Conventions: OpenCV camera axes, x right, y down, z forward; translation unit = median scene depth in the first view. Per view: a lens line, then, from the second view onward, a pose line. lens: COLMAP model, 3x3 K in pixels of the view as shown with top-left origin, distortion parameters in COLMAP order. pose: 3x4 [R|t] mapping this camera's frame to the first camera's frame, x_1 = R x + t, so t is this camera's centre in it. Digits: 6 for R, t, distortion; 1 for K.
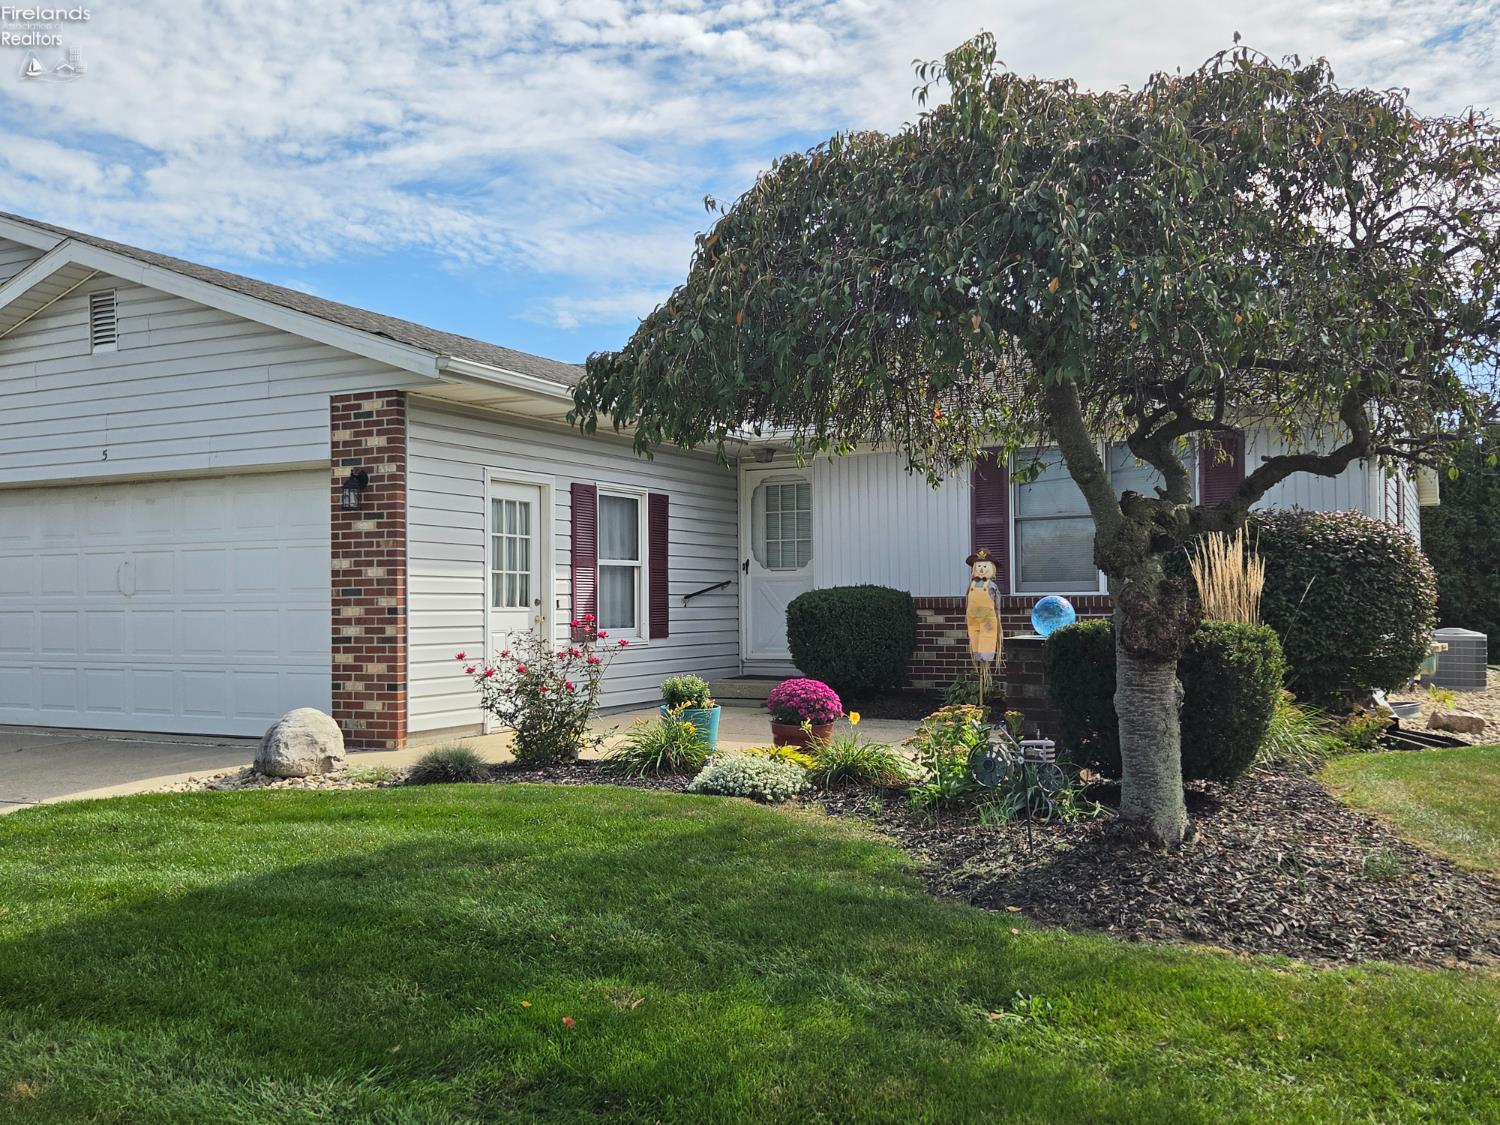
lens RADIAL K [[1302.7, 0, 750.0], [0, 1302.7, 562.5], [0, 0, 1]] dist [0.071569, 0.005006]
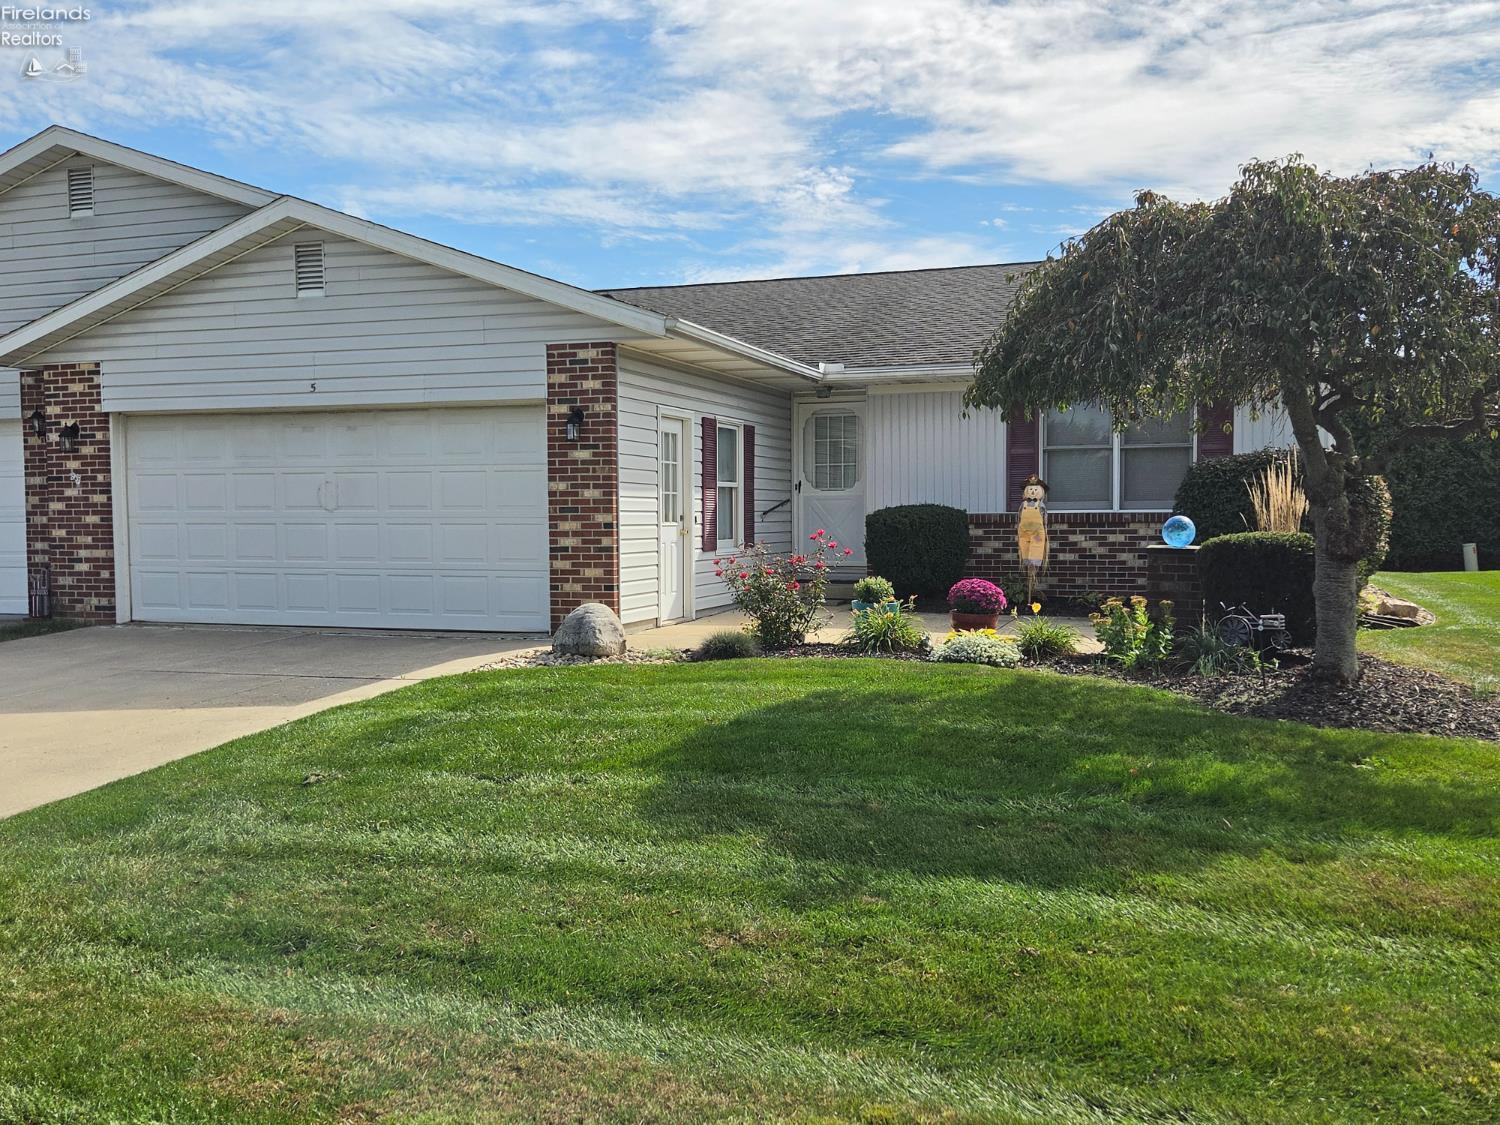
lens RADIAL K [[1302.7, 0, 750.0], [0, 1302.7, 562.5], [0, 0, 1]] dist [0.071569, 0.005006]
pose [[0.989062, -0.002171, 0.147485, -0.314844], [-0.007991, 0.997634, 0.068279, -0.012241], [-0.147284, -0.068711, 0.986705, -0.212922]]
